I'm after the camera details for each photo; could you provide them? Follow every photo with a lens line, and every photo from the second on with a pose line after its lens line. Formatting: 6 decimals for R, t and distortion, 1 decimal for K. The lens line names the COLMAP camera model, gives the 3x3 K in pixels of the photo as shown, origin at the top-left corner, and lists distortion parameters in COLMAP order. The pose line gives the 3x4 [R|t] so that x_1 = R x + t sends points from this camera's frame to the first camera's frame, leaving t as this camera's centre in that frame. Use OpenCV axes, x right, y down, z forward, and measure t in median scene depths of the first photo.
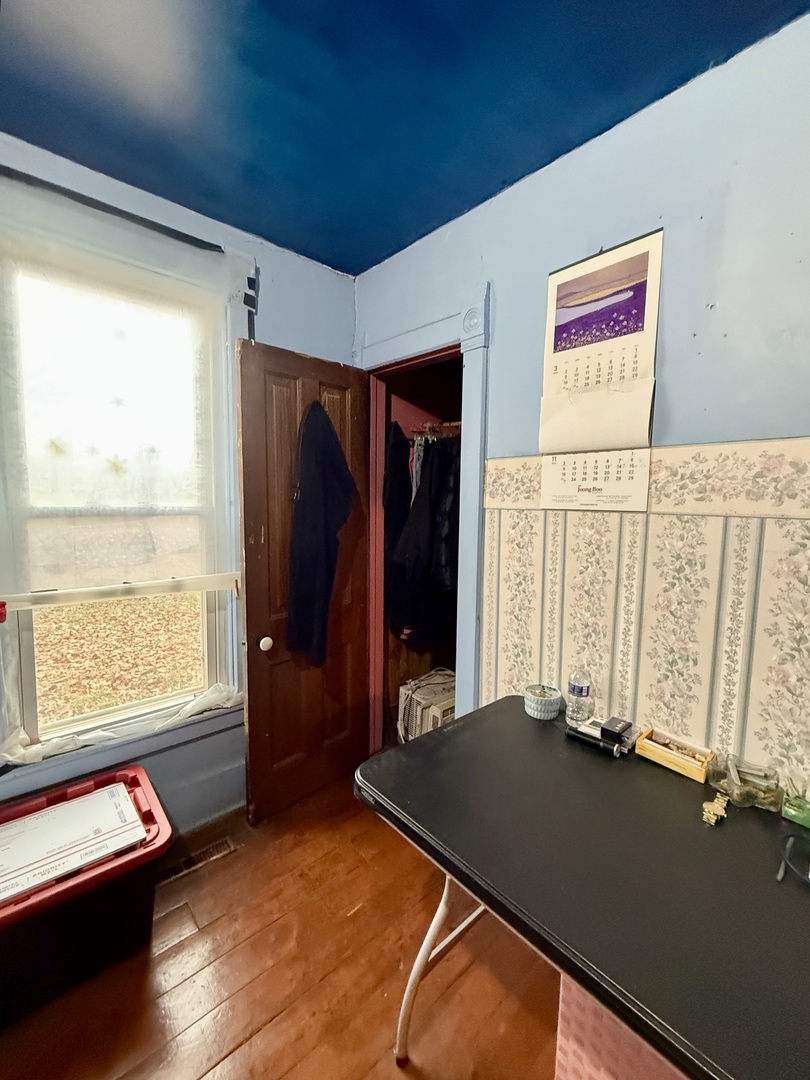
lens RADIAL K [[440.3, 0, 401.8], [0, 440.3, 535.9], [0, 0, 1]] dist [-0.002026, -0.000224]
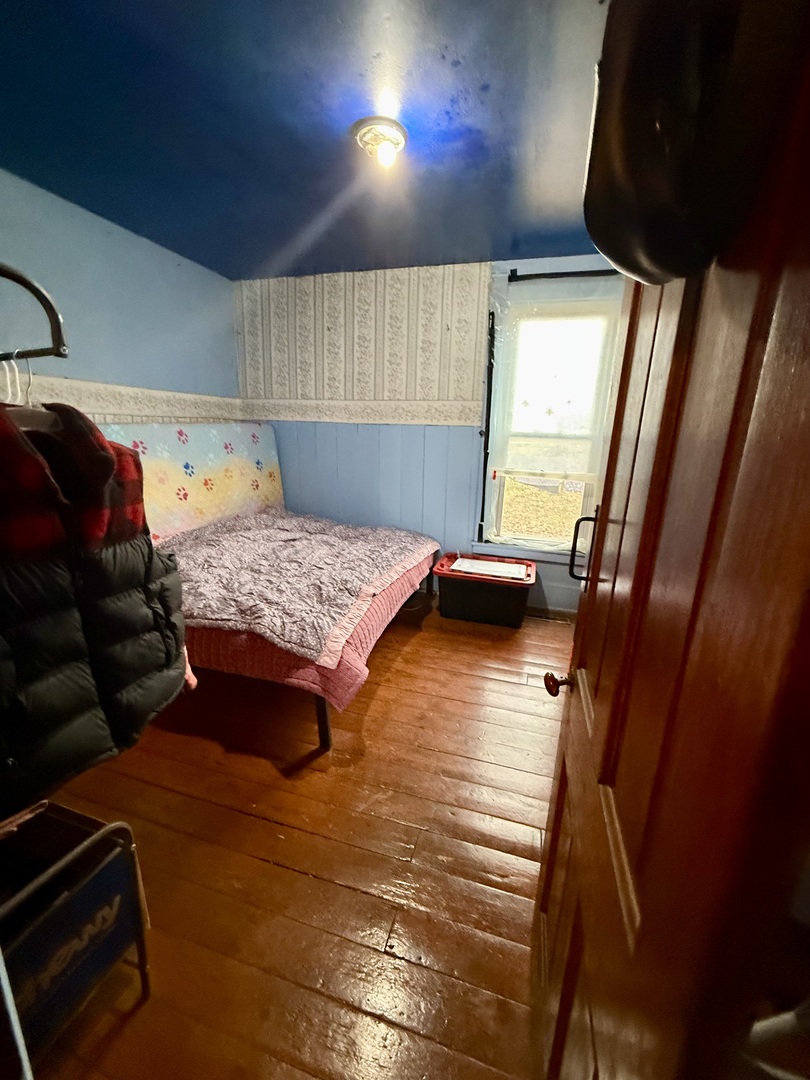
lens RADIAL K [[440.3, 0, 404.9], [0, 440.3, 536.2], [0, 0, 1]] dist [-0.002026, -0.000224]
pose [[0.523413, 0.210051, -0.825783, 0.799797], [-0.097547, 0.977538, 0.186824, 0.089088], [0.846477, -0.017233, 0.532146, -0.630397]]
